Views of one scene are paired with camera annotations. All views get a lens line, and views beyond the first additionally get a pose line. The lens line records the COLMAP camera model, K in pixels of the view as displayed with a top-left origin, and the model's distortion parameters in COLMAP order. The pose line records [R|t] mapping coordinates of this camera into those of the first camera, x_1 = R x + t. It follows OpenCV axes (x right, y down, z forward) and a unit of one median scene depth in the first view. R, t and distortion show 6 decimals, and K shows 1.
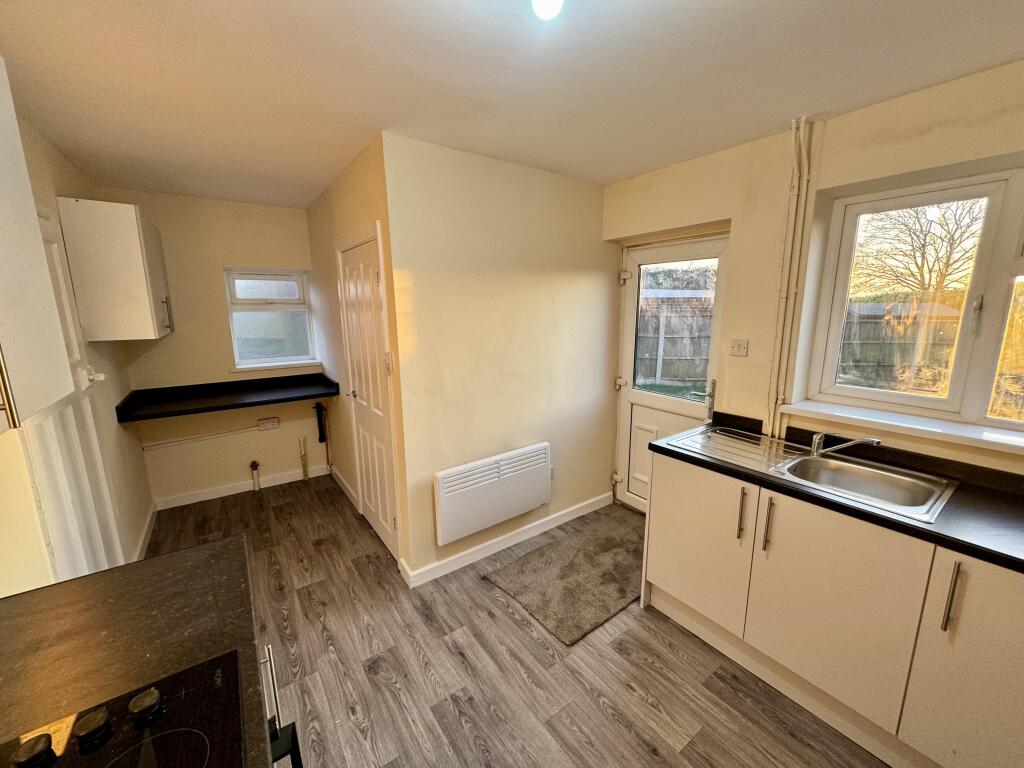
lens RADIAL K [[408.2, 0, 509.7], [0, 408.2, 380.8], [0, 0, 1]] dist [-0.007728, -0.000127]
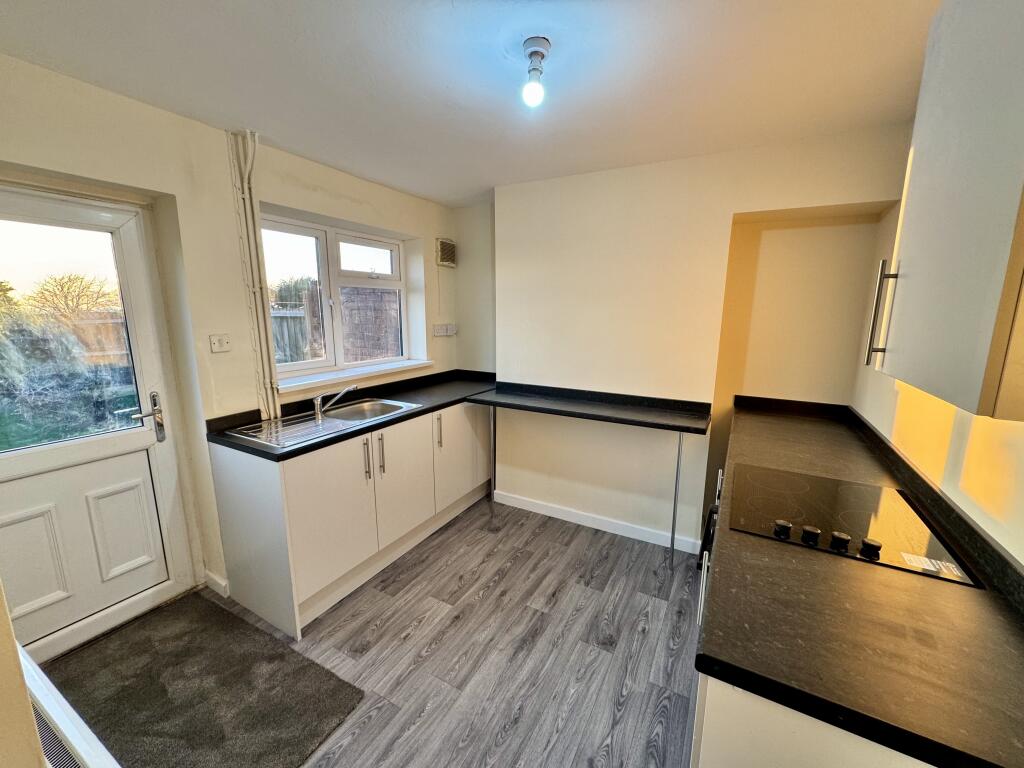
lens RADIAL K [[408.2, 0, 511.0], [0, 408.2, 385.2], [0, 0, 1]] dist [-0.007728, -0.000127]
pose [[-0.427231, -0.174364, 0.887170, -0.823857], [0.153208, 0.953077, 0.261096, -0.195324], [-0.891067, 0.247470, -0.380470, 1.148997]]
